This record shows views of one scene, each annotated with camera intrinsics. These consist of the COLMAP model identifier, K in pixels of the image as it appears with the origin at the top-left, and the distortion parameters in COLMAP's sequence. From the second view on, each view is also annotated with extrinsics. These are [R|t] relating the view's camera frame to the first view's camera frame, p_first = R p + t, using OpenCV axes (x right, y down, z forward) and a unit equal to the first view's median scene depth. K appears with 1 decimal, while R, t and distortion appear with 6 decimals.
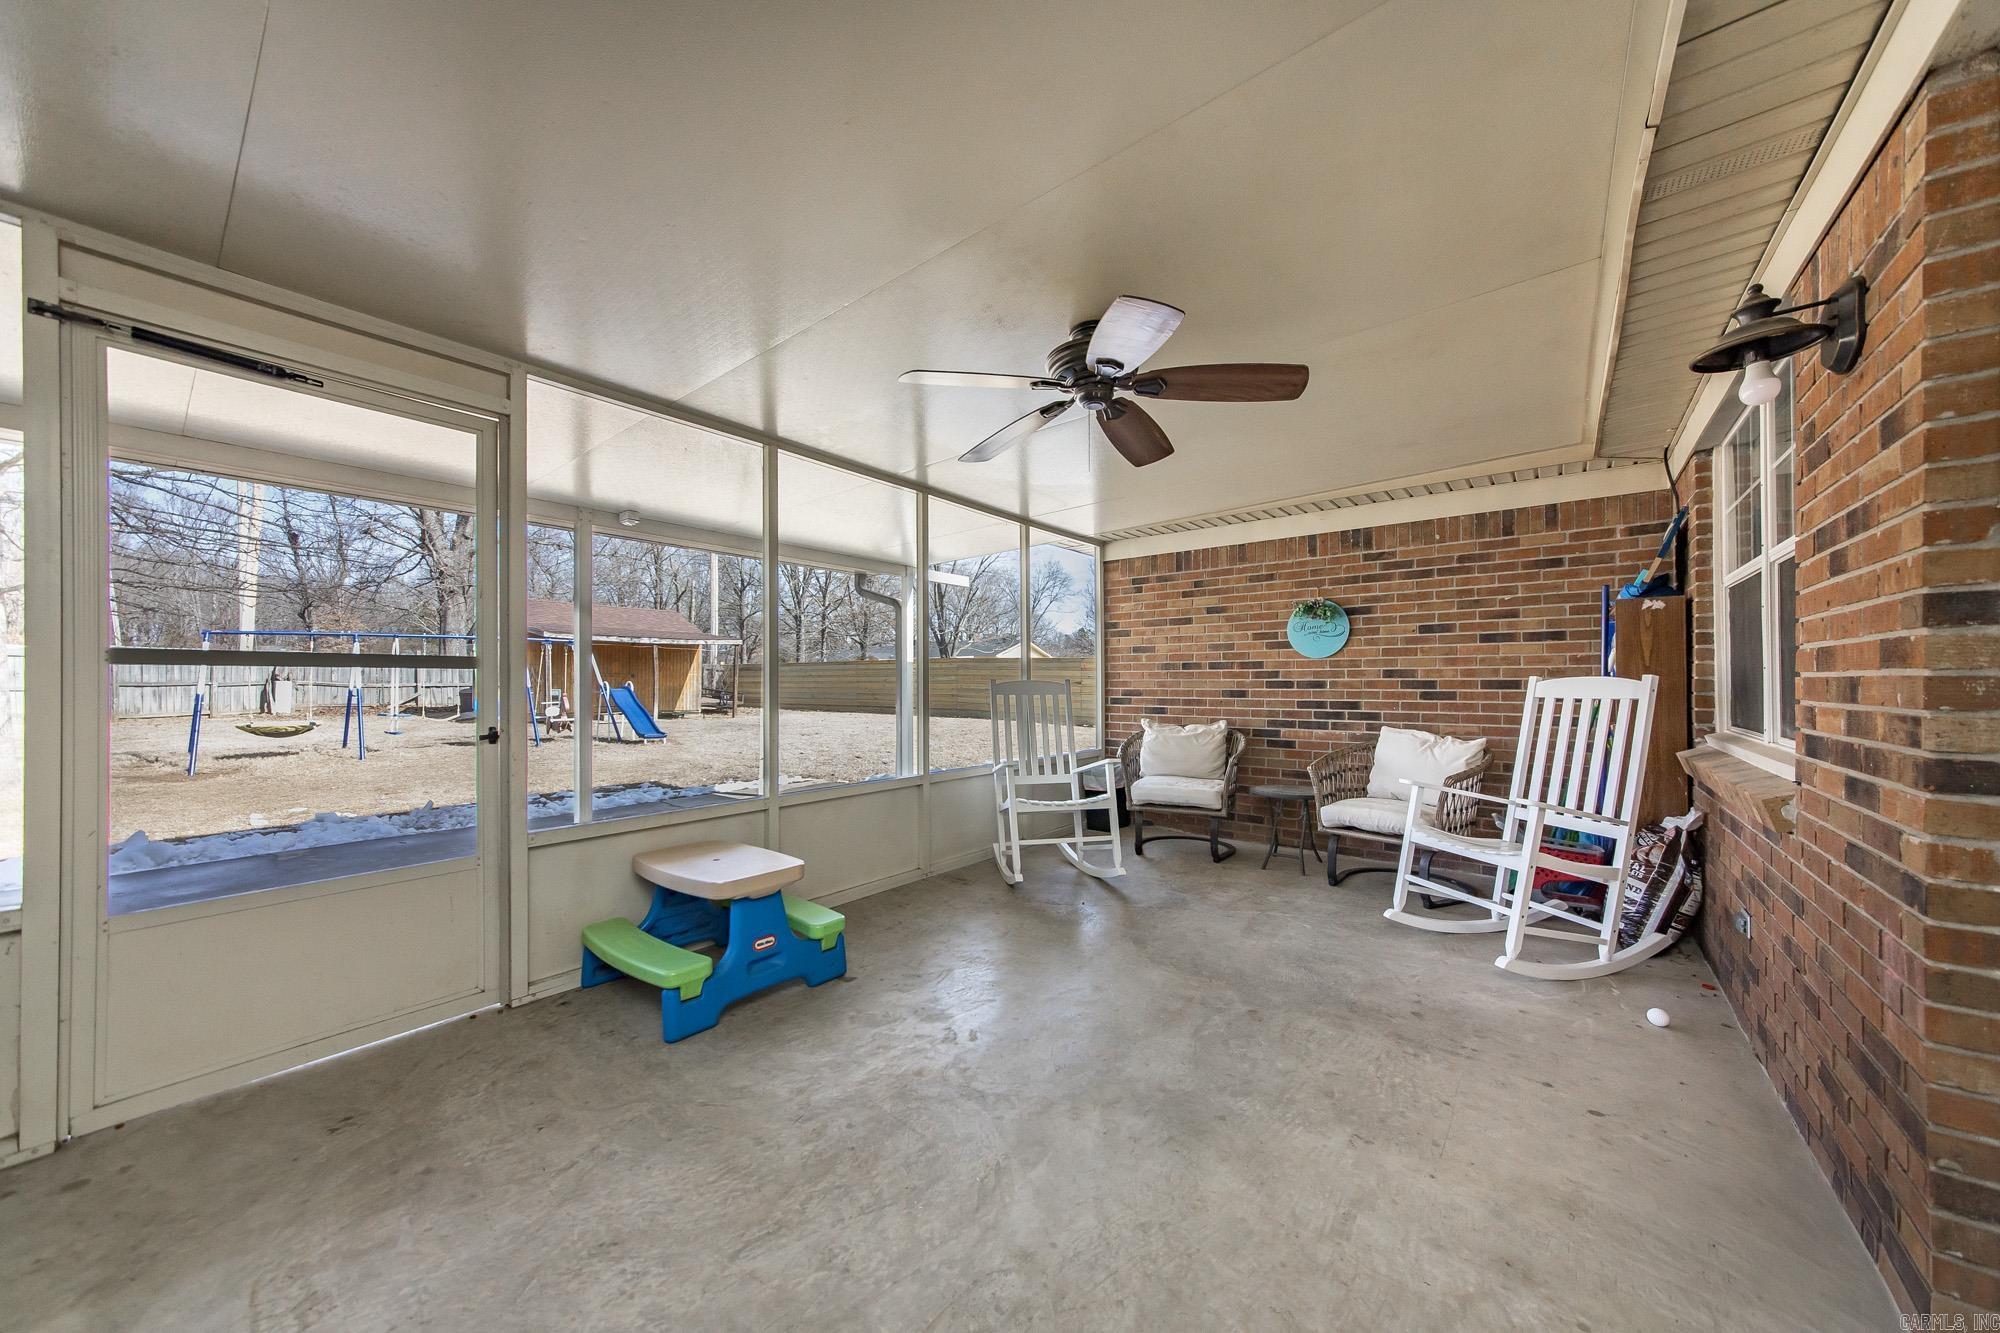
lens RADIAL K [[735.6, 0, 1006.9], [0, 735.6, 675.7], [0, 0, 1]] dist [-0.002080, -0.000194]
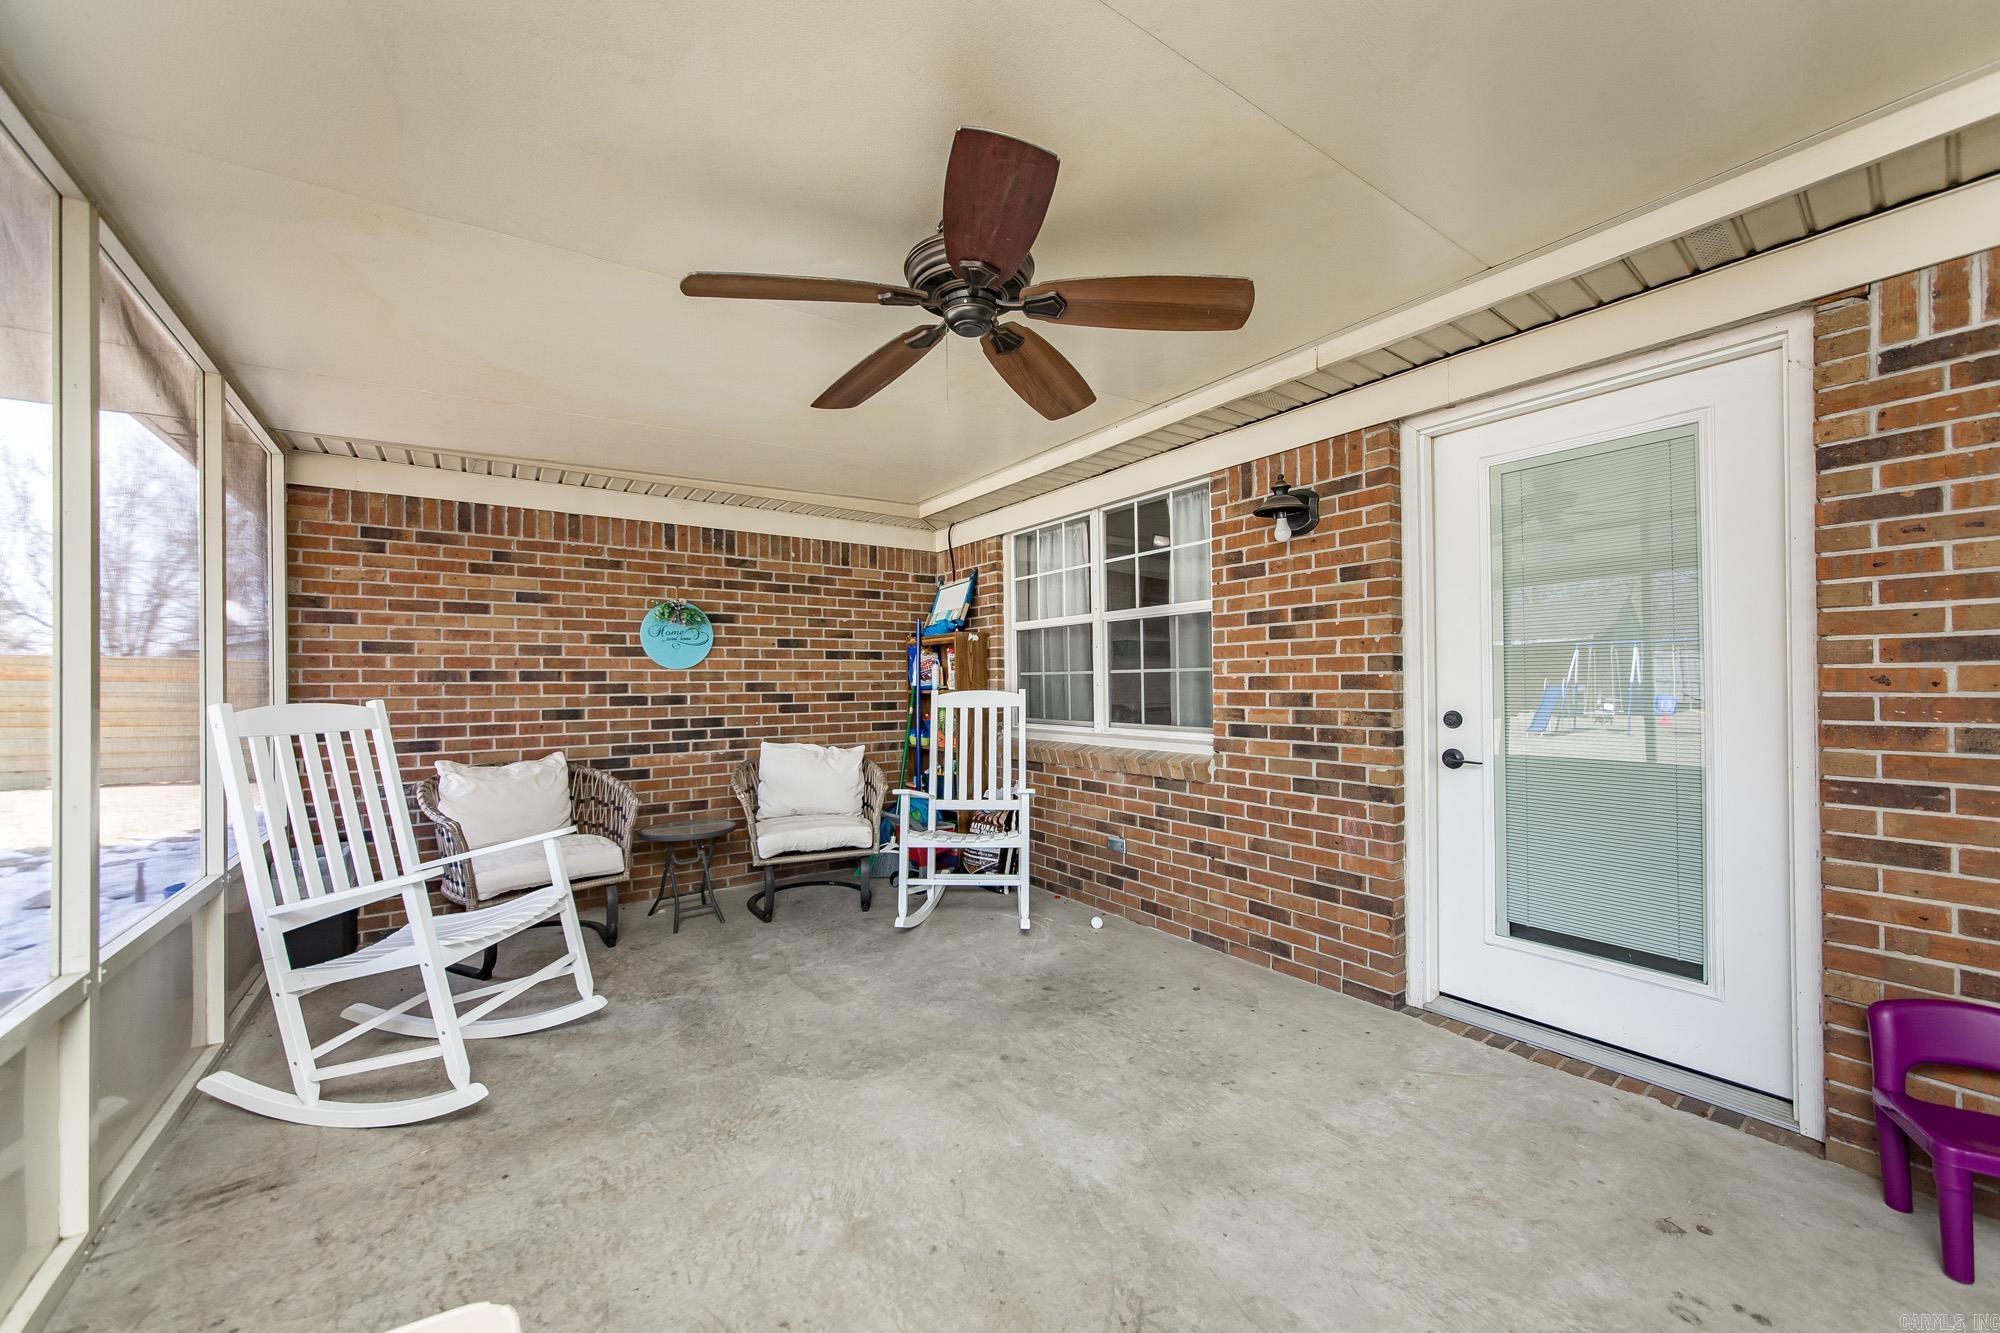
lens RADIAL K [[735.6, 0, 1011.3], [0, 735.6, 674.7], [0, 0, 1]] dist [-0.002080, -0.000194]
pose [[0.259242, 0.009591, 0.965765, -0.314062], [-0.002847, 0.999954, -0.009166, -0.011009], [-0.965808, -0.000373, 0.259257, 0.414531]]
